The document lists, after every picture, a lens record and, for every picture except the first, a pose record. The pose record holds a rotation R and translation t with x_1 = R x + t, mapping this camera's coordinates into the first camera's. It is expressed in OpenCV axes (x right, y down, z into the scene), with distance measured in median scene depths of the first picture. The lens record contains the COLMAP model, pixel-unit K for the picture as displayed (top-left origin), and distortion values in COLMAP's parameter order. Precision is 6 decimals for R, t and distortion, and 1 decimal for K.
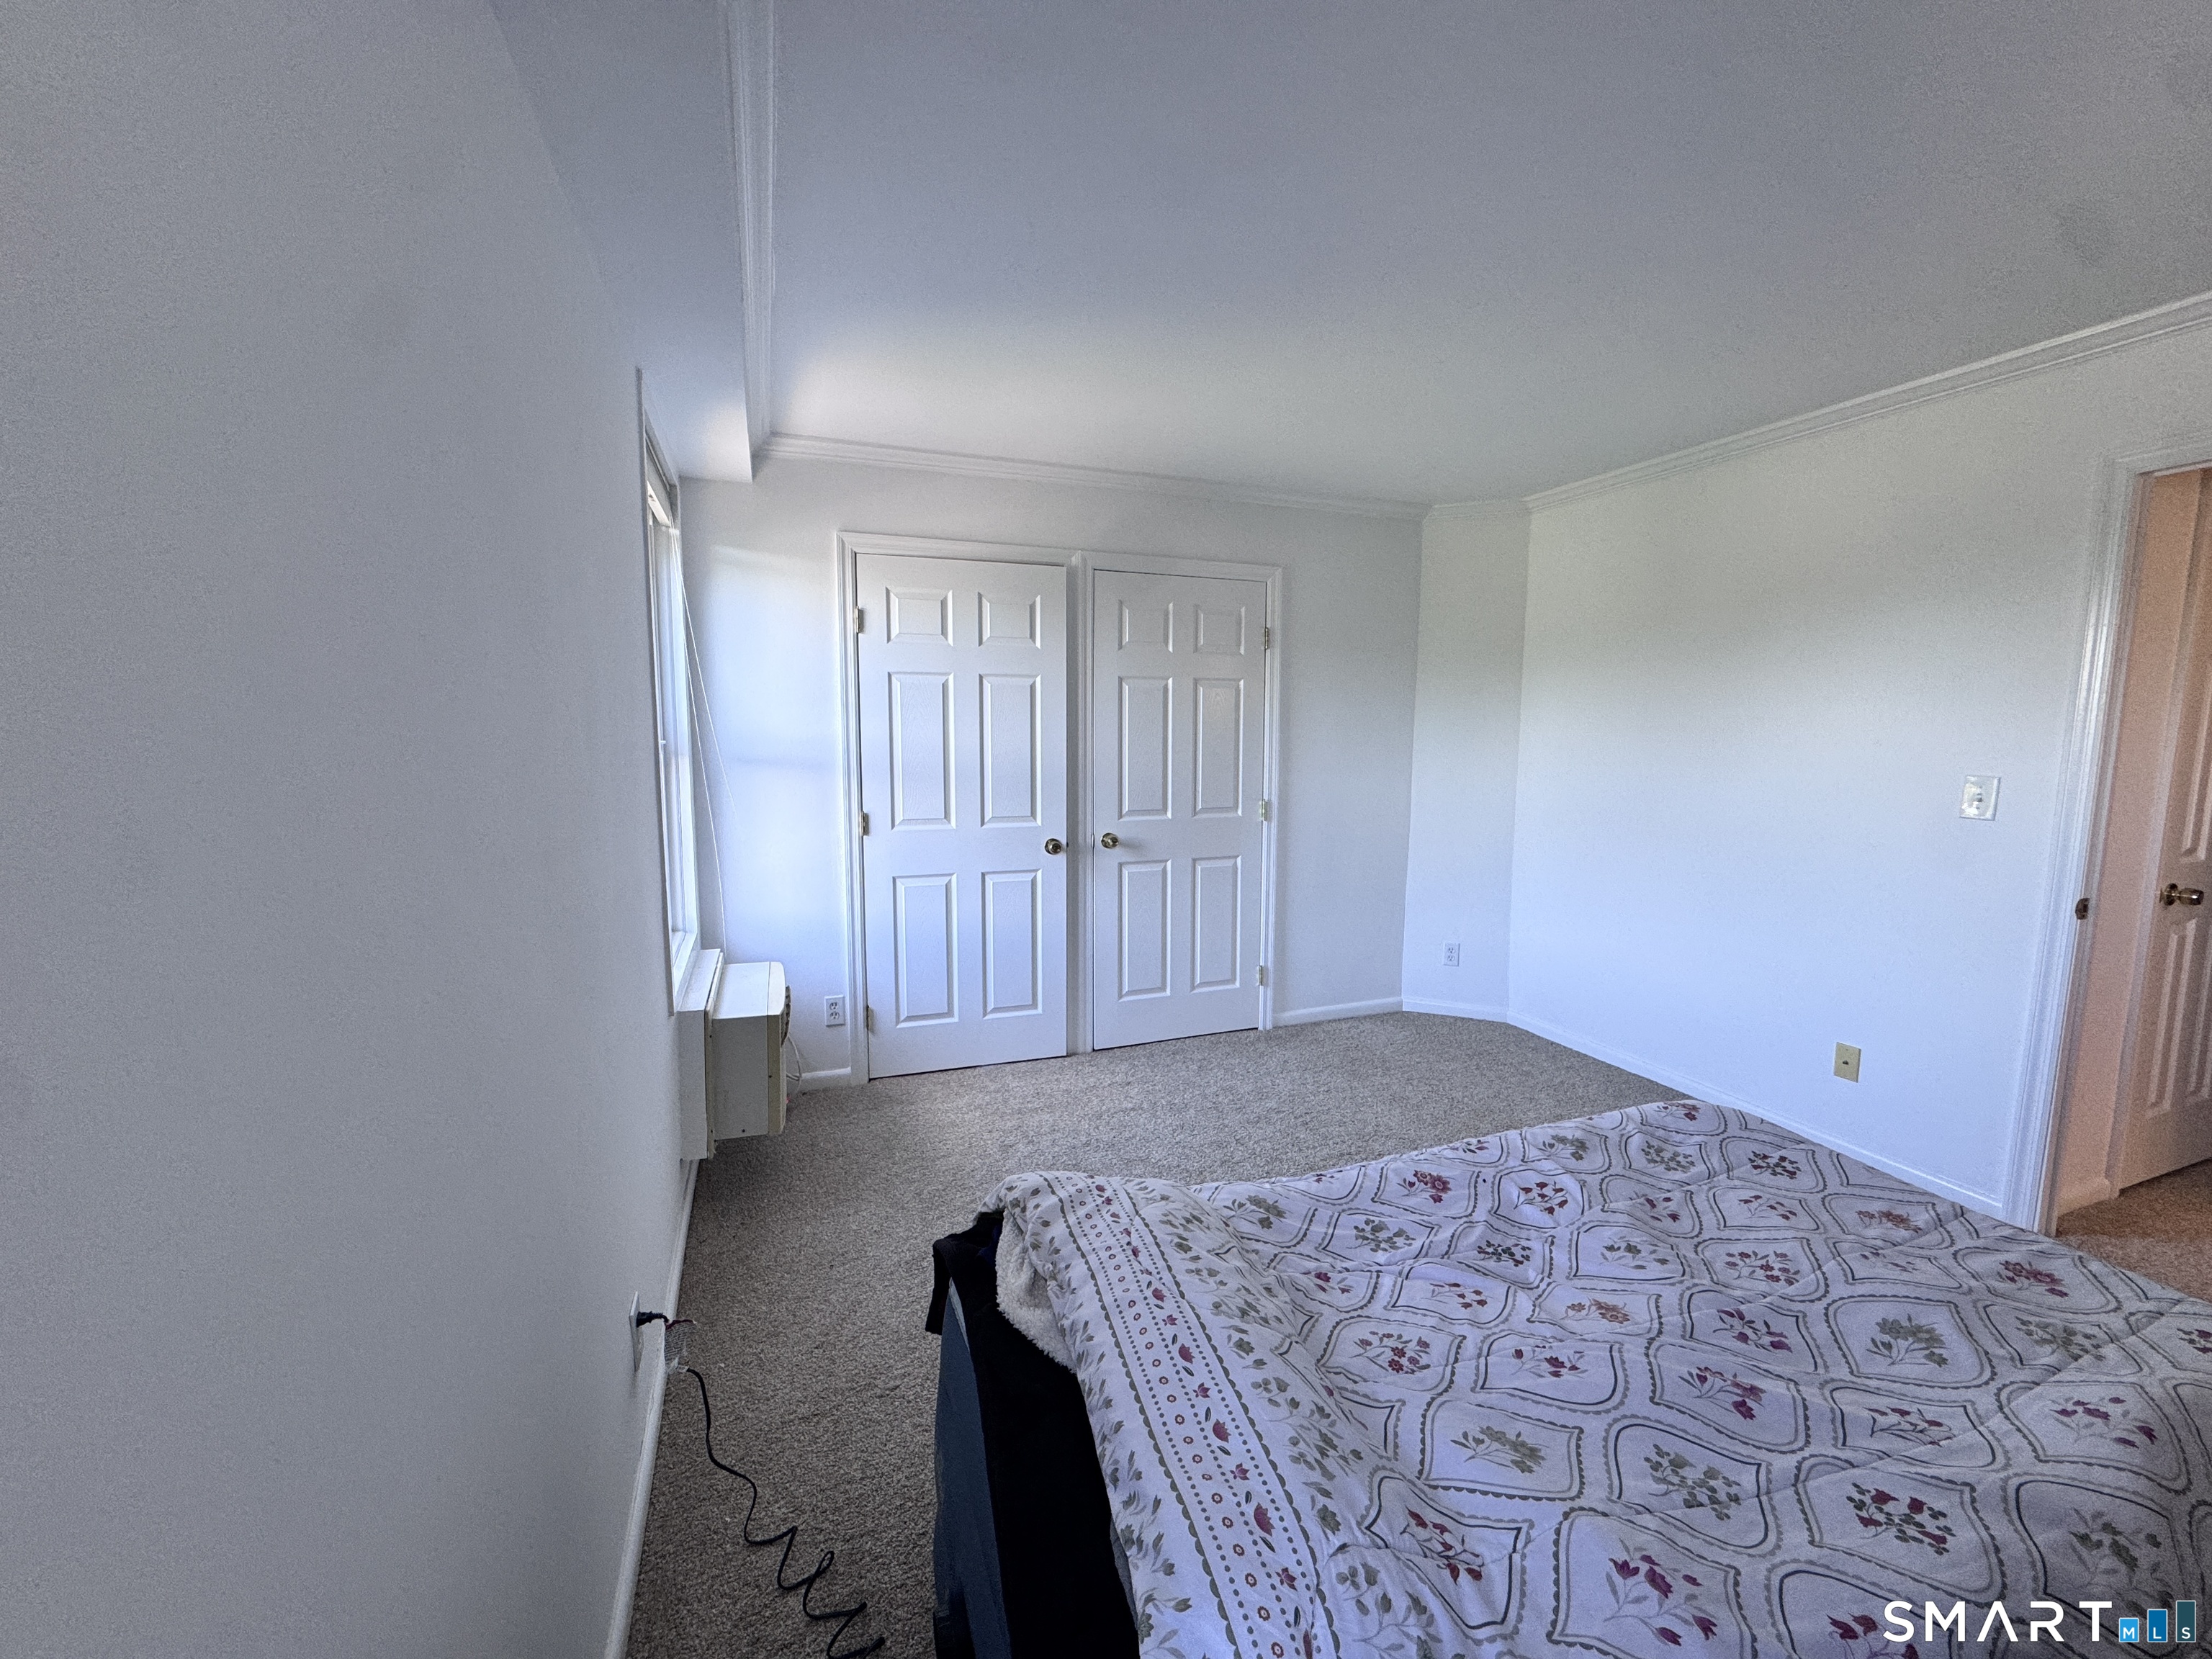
lens RADIAL K [[881.6, 0, 1104.6], [0, 881.6, 838.0], [0, 0, 1]] dist [-0.006107, 0.000797]
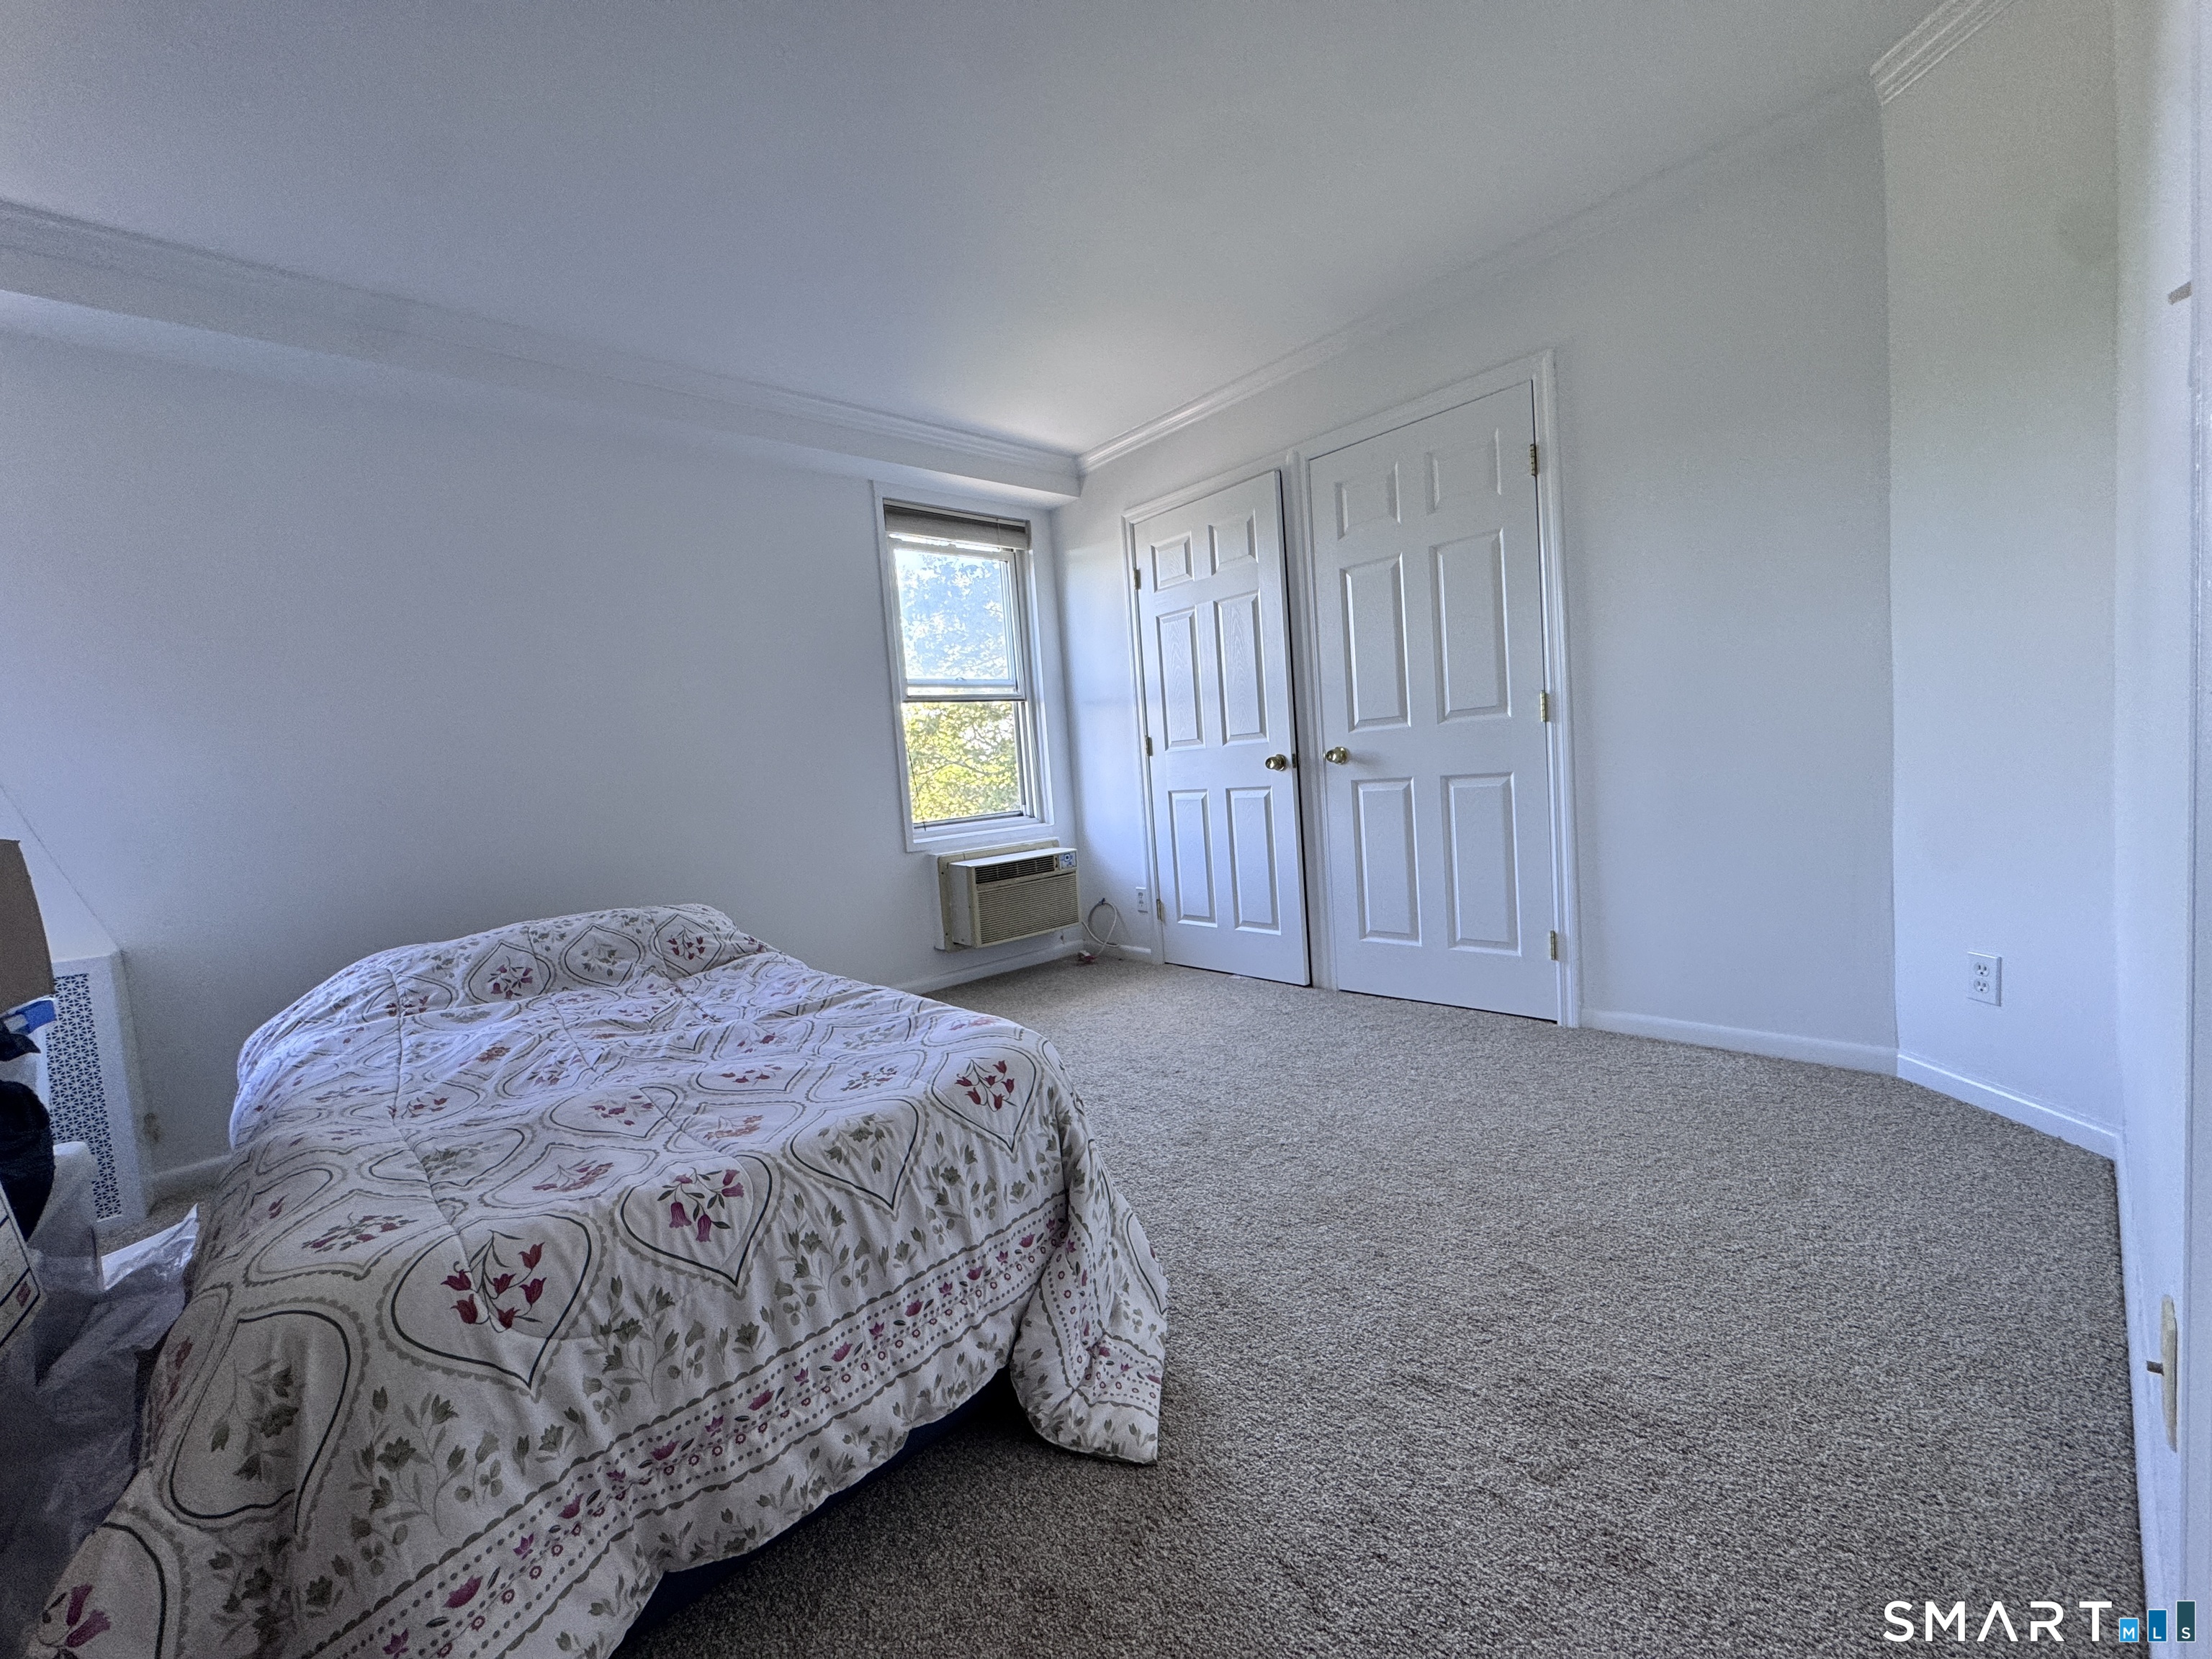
lens RADIAL K [[881.6, 0, 1105.8], [0, 881.6, 828.1], [0, 0, 1]] dist [-0.006107, 0.000797]
pose [[0.365210, 0.033134, -0.930335, 0.754015], [-0.025120, 0.999353, 0.025731, 0.059716], [0.930586, 0.013973, 0.365807, 0.455003]]
